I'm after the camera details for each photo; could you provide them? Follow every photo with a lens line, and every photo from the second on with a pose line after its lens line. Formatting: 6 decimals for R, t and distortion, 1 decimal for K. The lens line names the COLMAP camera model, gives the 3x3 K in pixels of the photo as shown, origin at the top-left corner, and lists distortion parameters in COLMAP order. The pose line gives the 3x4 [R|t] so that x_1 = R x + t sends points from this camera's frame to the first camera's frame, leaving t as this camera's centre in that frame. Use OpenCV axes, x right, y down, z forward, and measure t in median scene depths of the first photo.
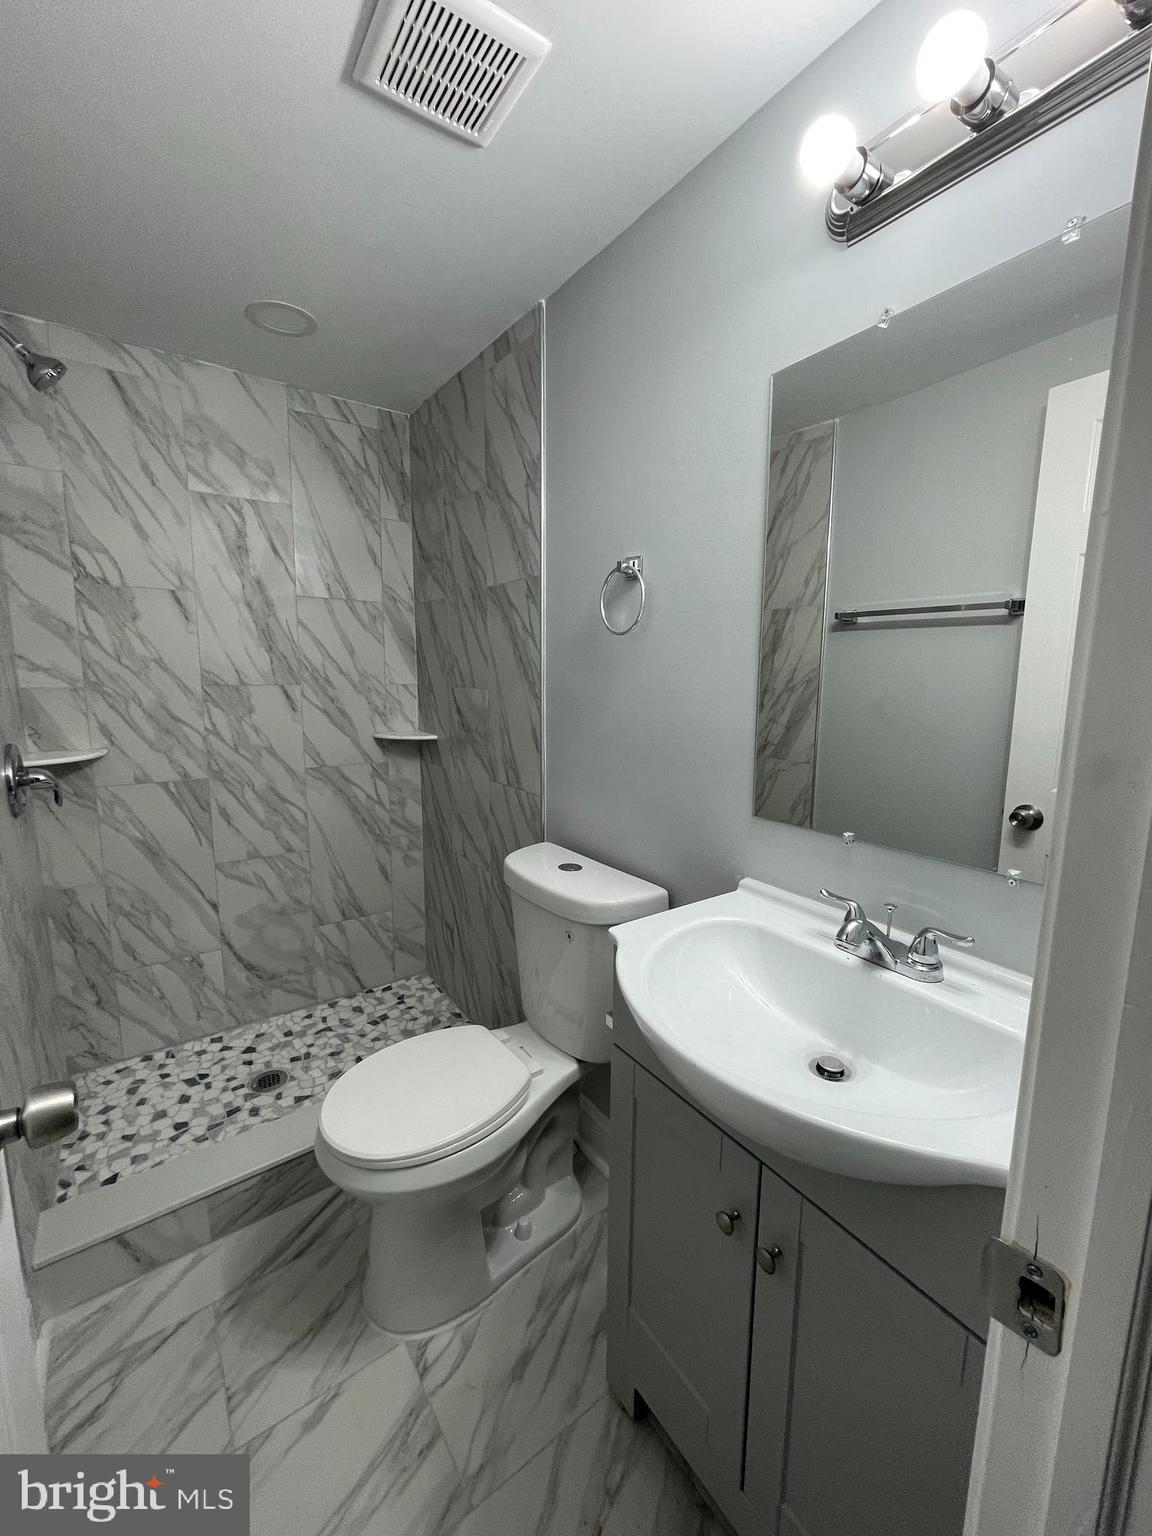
lens RADIAL K [[620.3, 0, 570.4], [0, 620.3, 762.5], [0, 0, 1]] dist [-0.011299, 0.006443]
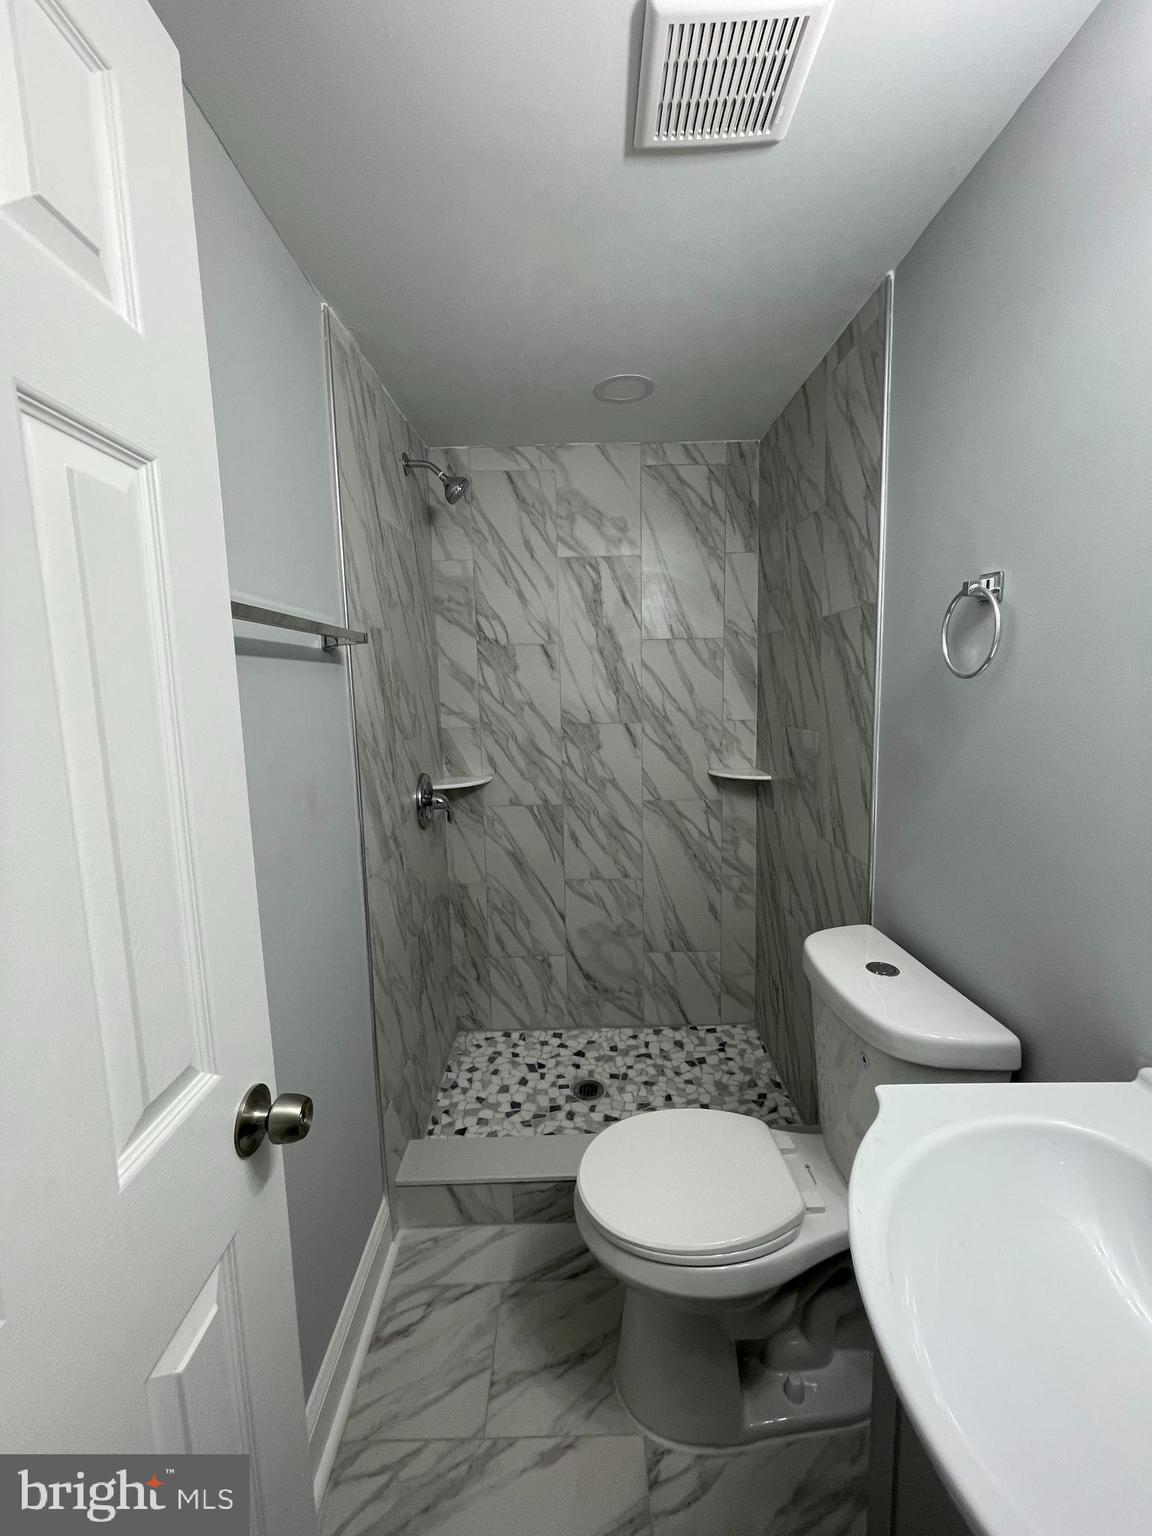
lens RADIAL K [[619.7, 0, 570.8], [0, 619.7, 762.9], [0, 0, 1]] dist [0.000400, -0.000061]
pose [[0.813860, 0.043623, -0.579421, 0.090801], [-0.056310, 0.998406, -0.003925, -0.050160], [0.578326, 0.035822, 0.815019, 0.076271]]
